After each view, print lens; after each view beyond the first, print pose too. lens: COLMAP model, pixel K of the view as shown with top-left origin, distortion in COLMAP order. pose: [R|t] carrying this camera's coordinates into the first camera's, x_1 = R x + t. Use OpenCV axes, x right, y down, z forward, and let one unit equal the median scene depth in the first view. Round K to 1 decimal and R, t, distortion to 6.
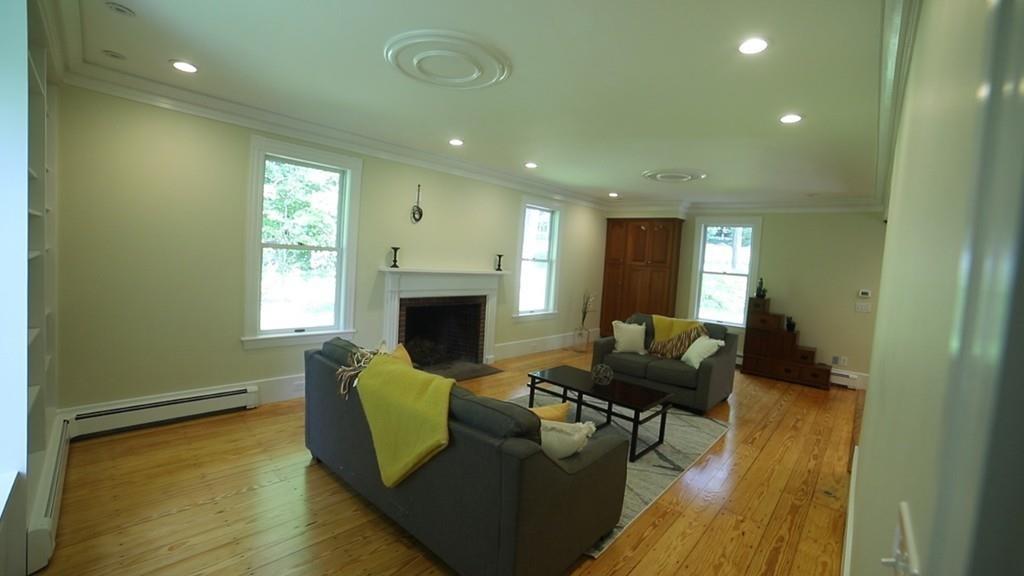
lens RADIAL K [[419.3, 0, 508.3], [0, 419.3, 285.7], [0, 0, 1]] dist [-0.050307, 0.002529]
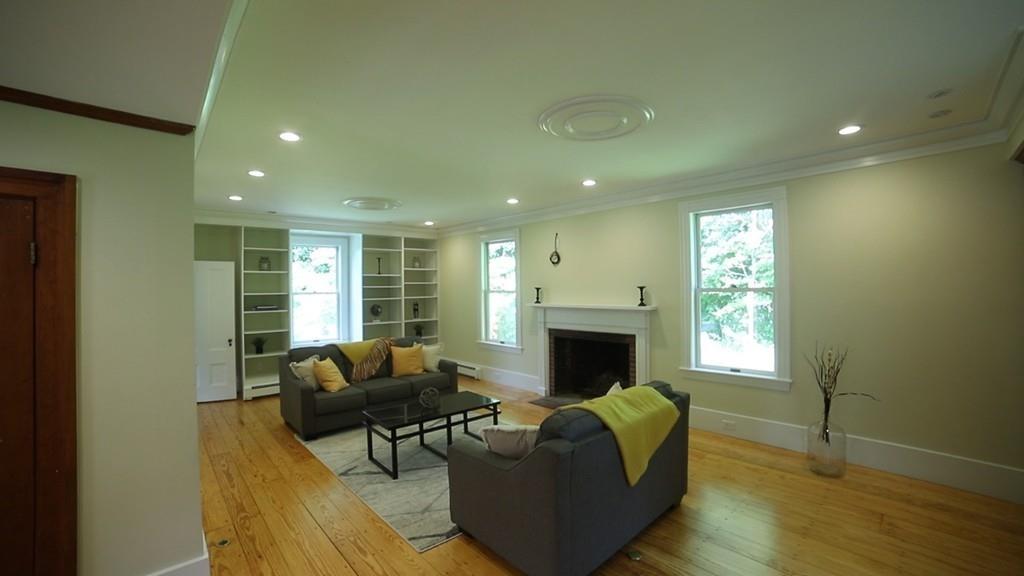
lens RADIAL K [[419.3, 0, 510.3], [0, 419.3, 289.3], [0, 0, 1]] dist [-0.050307, 0.002529]
pose [[-0.114417, -0.070095, -0.990957, 0.996507], [-0.060076, 0.996170, -0.063528, 0.000140], [0.991615, 0.052264, -0.118190, 1.039084]]
